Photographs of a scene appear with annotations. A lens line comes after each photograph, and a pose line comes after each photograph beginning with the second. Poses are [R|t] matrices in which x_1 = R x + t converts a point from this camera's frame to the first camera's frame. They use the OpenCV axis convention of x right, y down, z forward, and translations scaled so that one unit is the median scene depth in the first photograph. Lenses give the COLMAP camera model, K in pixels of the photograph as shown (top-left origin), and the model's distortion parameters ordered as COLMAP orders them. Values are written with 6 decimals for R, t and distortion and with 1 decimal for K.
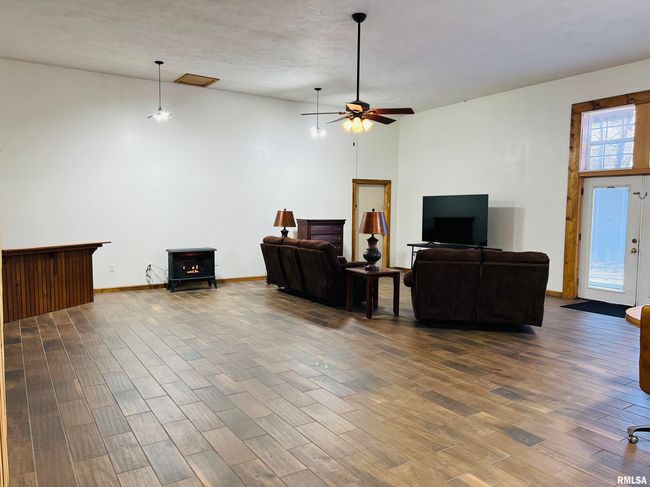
lens RADIAL K [[481.2, 0, 322.5], [0, 481.2, 247.2], [0, 0, 1]] dist [0.047380, -0.040847]
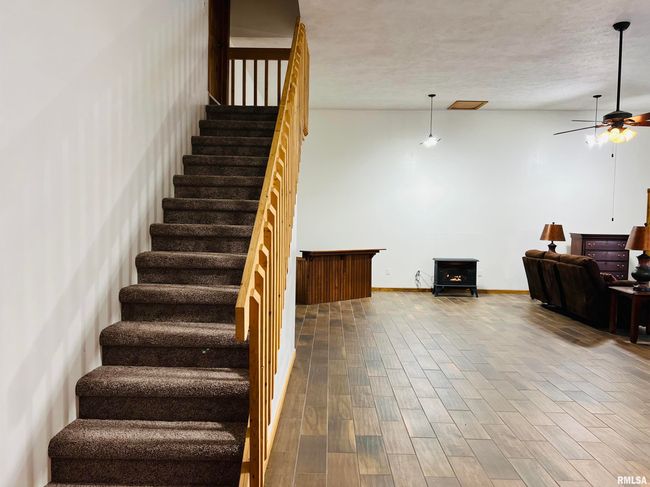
lens RADIAL K [[481.2, 0, 324.5], [0, 481.2, 243.7], [0, 0, 1]] dist [0.047380, -0.040847]
pose [[0.834295, 0.034076, -0.550264, 0.101098], [-0.053543, 0.998378, -0.019354, 0.008615], [0.548712, 0.045610, 0.834766, -0.091145]]
